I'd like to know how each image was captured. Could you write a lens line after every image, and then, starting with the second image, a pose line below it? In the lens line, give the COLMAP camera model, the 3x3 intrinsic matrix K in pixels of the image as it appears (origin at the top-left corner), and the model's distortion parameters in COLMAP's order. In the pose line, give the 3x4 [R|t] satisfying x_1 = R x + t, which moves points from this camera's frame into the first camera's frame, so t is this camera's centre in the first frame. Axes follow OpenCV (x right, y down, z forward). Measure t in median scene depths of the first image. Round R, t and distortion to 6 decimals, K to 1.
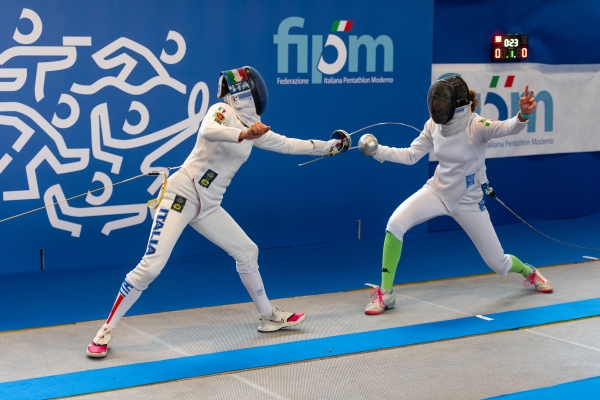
lens RADIAL K [[1194.0, 0, 299.1], [0, 1194.0, 194.2], [0, 0, 1]] dist [0.062738, 0.000000]
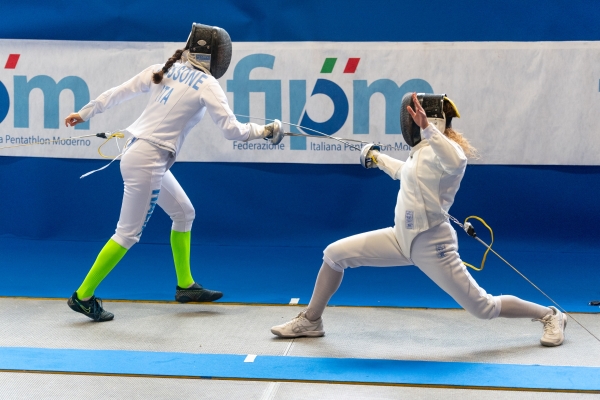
lens RADIAL K [[1194.0, 0, 275.0], [0, 1194.0, 193.1], [0, 0, 1]] dist [0.062738, 0.000000]
pose [[0.794957, 0.087110, -0.600379, 0.609523], [-0.077101, 0.996120, 0.042440, -0.041514], [0.601746, 0.012552, 0.798589, 0.360488]]
